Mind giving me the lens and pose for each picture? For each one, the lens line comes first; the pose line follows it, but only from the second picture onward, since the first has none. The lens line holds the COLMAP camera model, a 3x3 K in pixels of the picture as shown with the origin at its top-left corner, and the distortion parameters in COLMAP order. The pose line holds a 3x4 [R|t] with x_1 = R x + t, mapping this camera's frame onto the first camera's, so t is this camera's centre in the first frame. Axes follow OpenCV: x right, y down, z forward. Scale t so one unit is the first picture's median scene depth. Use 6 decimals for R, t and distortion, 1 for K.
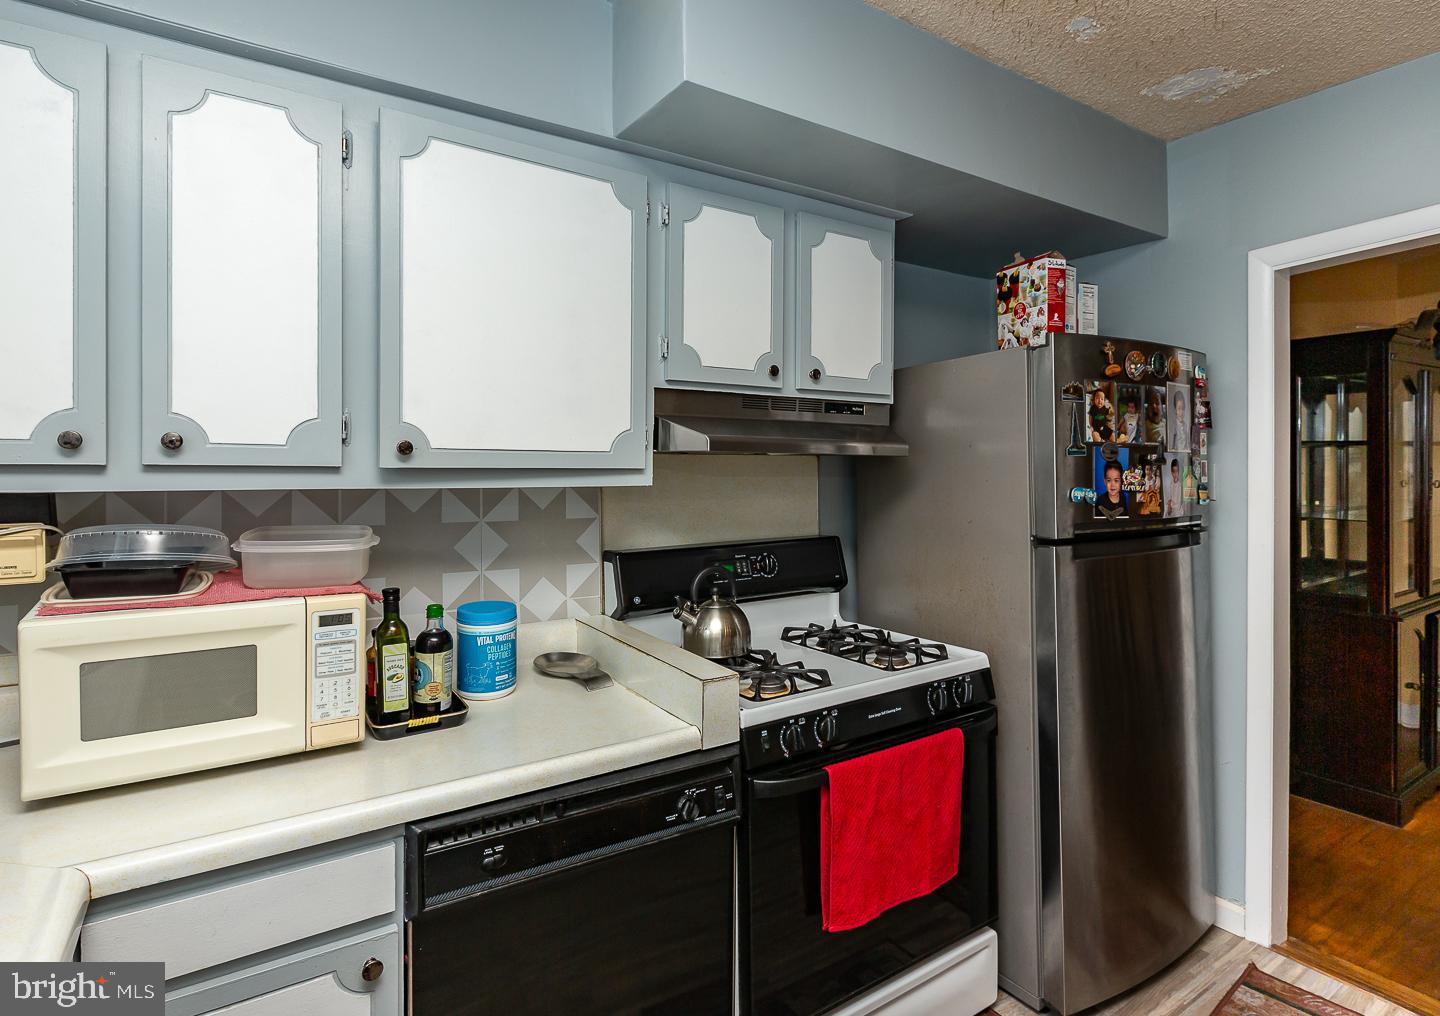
lens RADIAL K [[737.8, 0, 730.3], [0, 737.8, 465.4], [0, 0, 1]] dist [0.004552, 0.000473]
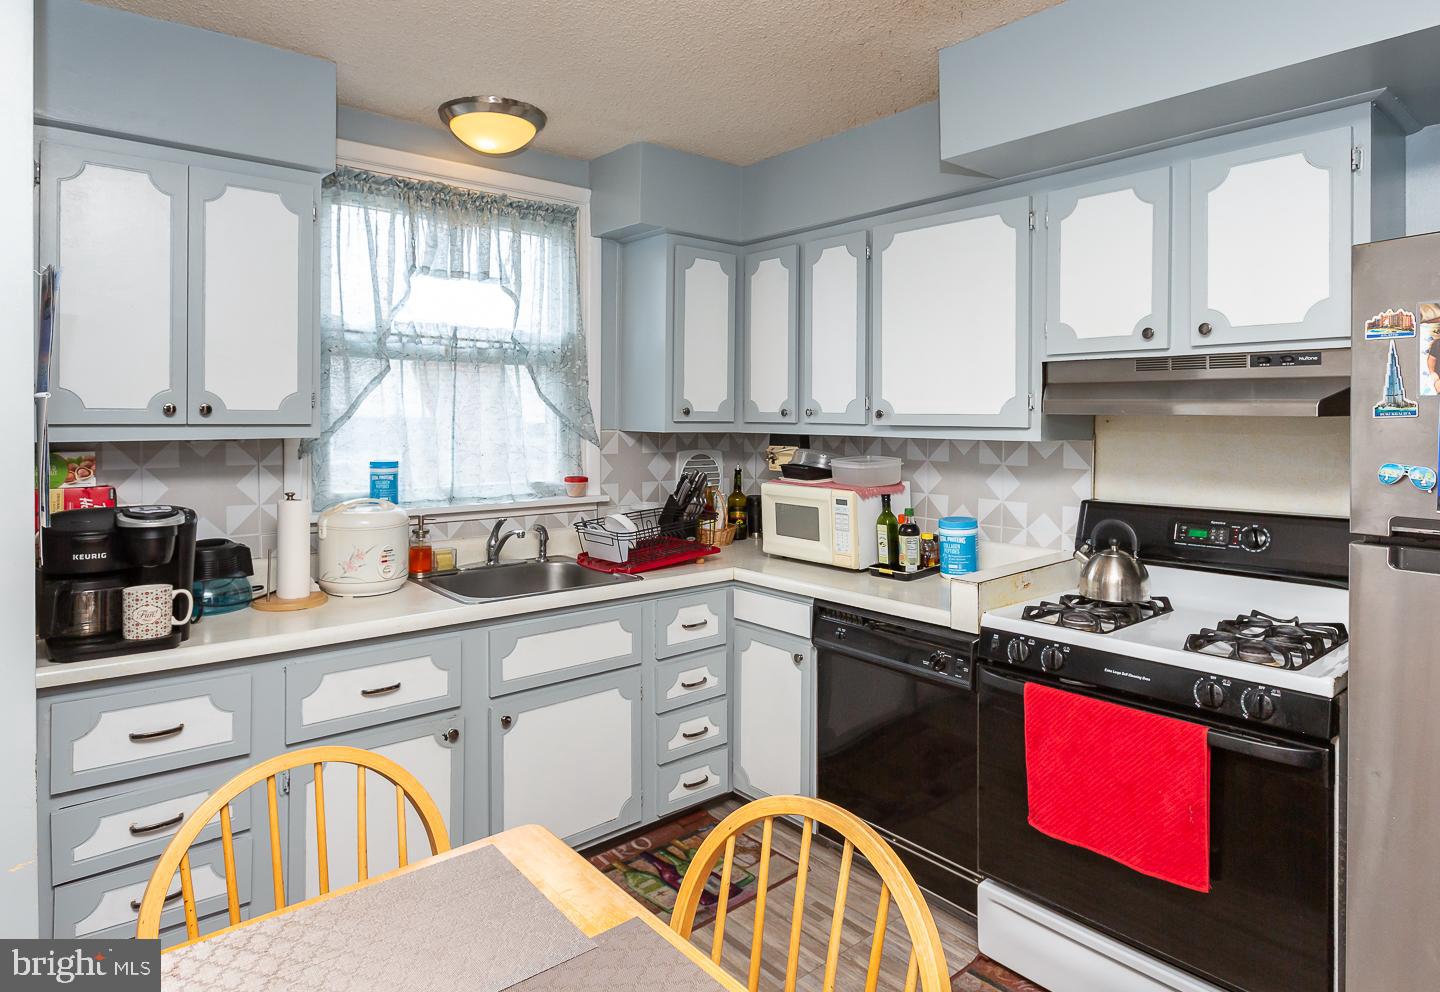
lens RADIAL K [[864.2, 0, 756.6], [0, 864.2, 413.7], [0, 0, 1]] dist [0.002078, -0.000928]
pose [[0.152131, -0.004155, -0.988352, 1.225606], [-0.003037, 0.999984, -0.004671, -0.010773], [0.988356, 0.003712, 0.152116, 0.306743]]
